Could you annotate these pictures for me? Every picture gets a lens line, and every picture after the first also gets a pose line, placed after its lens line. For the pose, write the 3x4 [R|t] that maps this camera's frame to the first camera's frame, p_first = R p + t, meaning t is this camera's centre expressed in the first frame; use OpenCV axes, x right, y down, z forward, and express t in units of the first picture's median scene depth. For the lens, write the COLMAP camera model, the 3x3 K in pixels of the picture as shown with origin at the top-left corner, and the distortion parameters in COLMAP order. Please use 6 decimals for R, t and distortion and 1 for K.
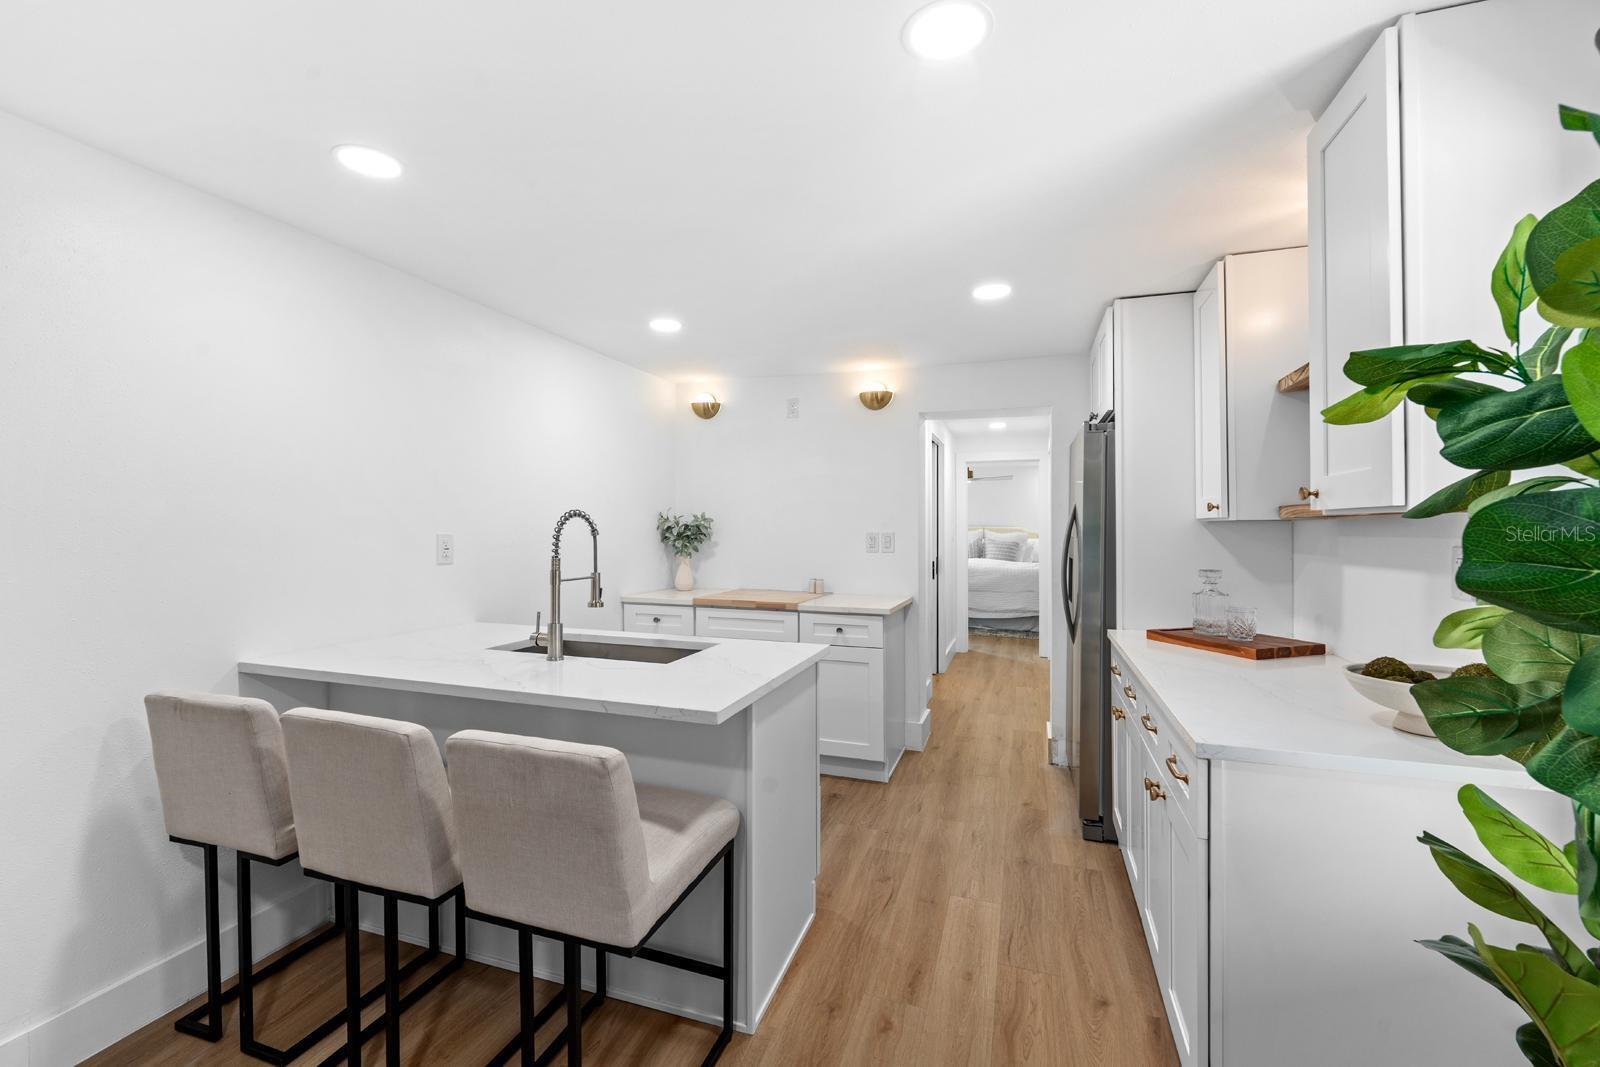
lens RADIAL K [[656.3, 0, 805.0], [0, 656.3, 524.4], [0, 0, 1]] dist [-0.001811, -0.000255]
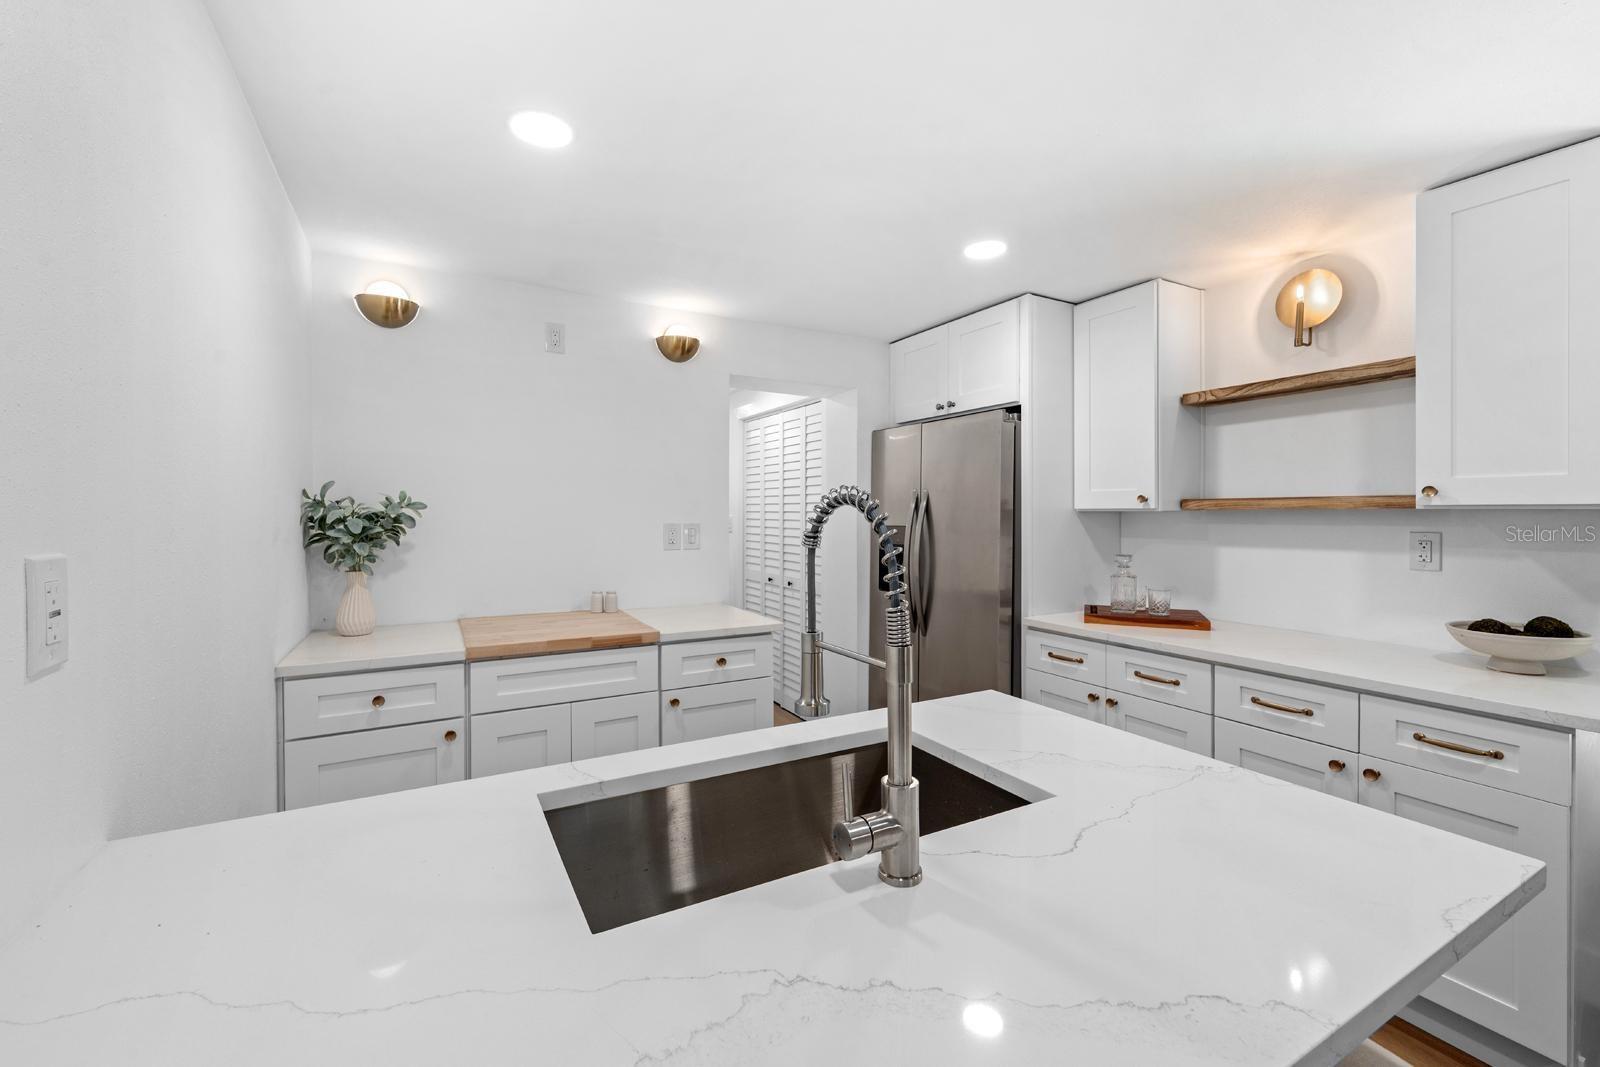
lens RADIAL K [[634.6, 0, 789.7], [0, 634.6, 517.4], [0, 0, 1]] dist [-0.015561, -0.000116]
pose [[0.681187, -0.006590, 0.732079, -0.578865], [-0.002654, 0.999931, 0.011471, -0.005676], [-0.732104, -0.009757, 0.681123, 0.686324]]
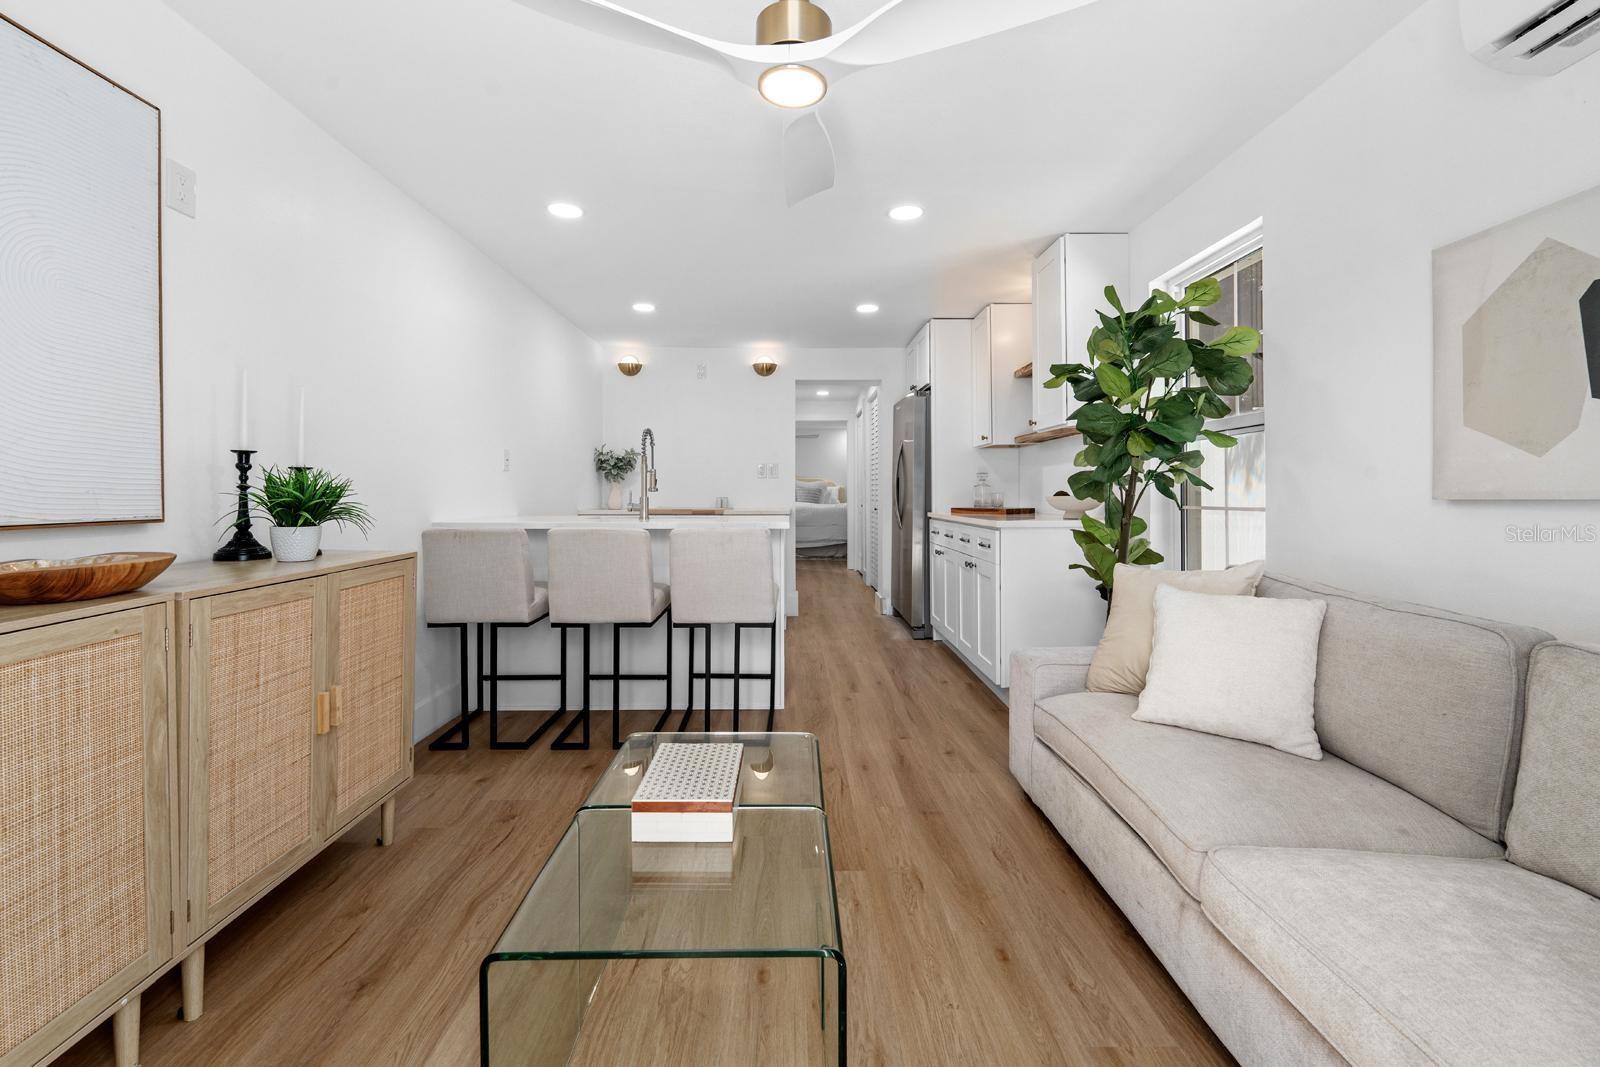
lens RADIAL K [[634.9, 0, 794.0], [0, 634.9, 487.9], [0, 0, 1]] dist [0.014694, -0.000029]
pose [[0.946248, -0.001607, 0.323439, -0.459160], [0.002809, 0.999991, -0.003249, 0.115980], [-0.323431, 0.003983, 0.946243, -0.515519]]
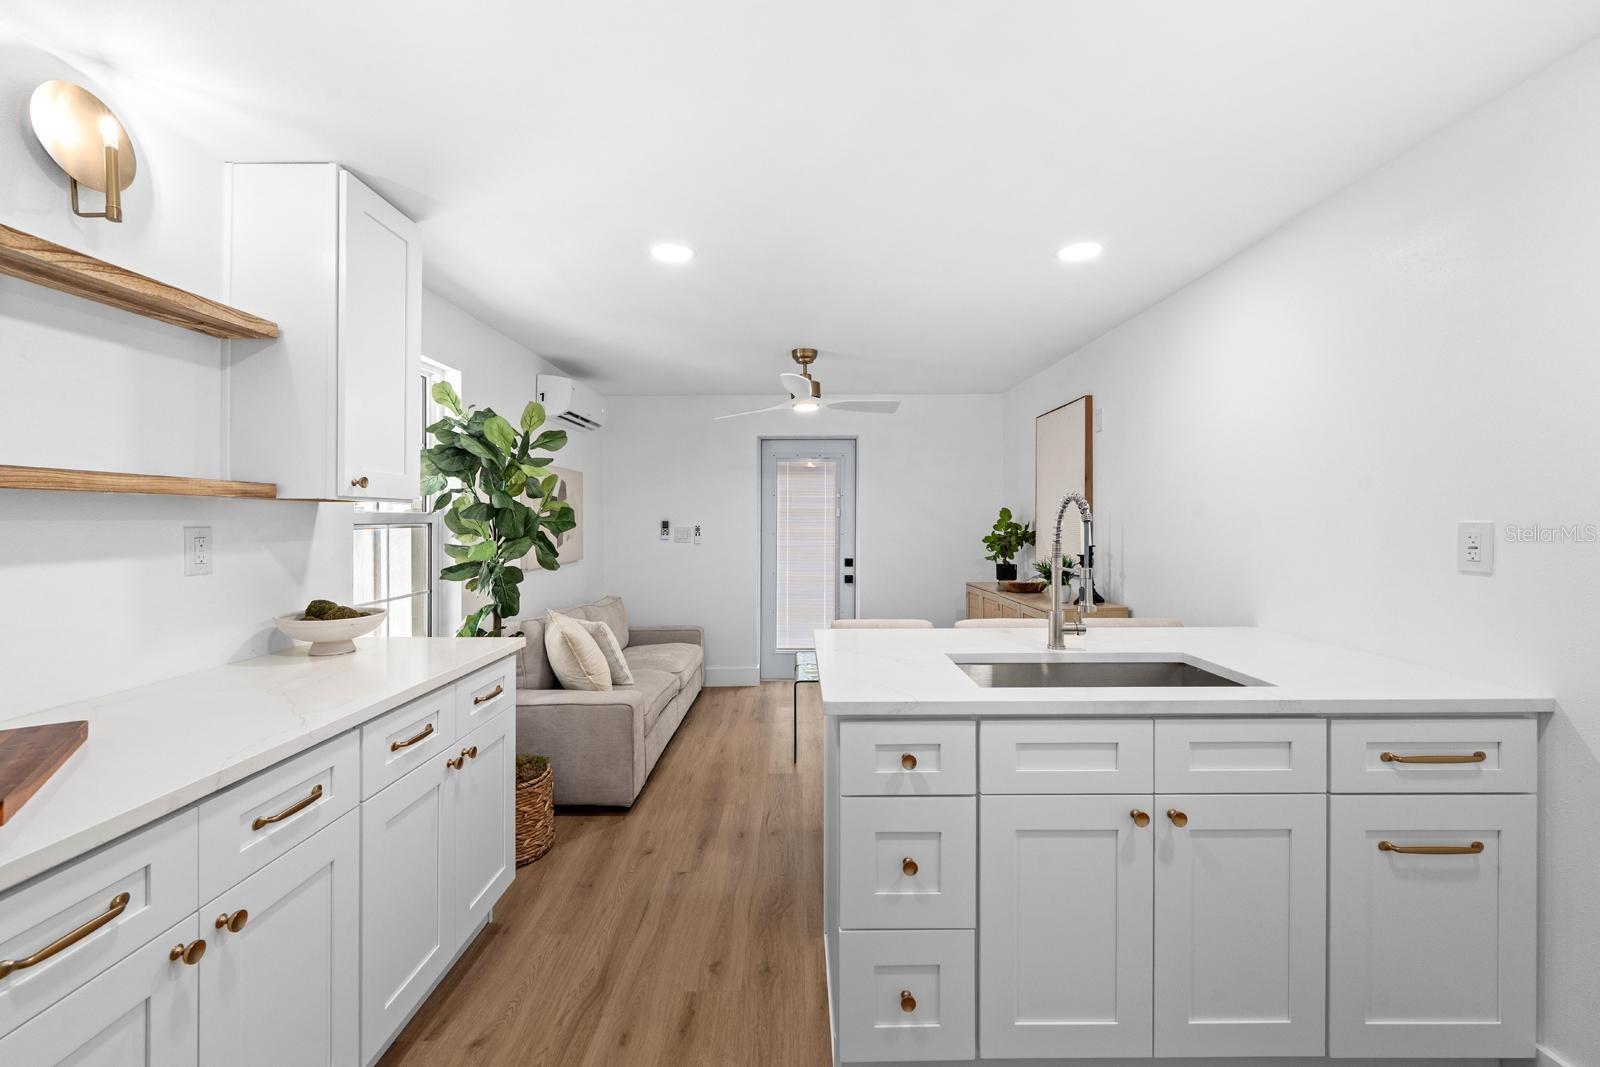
lens RADIAL K [[634.6, 0, 789.7], [0, 634.6, 517.4], [0, 0, 1]] dist [-0.015561, -0.000116]
pose [[-0.952122, -0.003772, -0.305695, 0.242362], [-0.000711, 0.999949, -0.010122, 0.018805], [0.305718, -0.009420, -0.952076, 1.507943]]
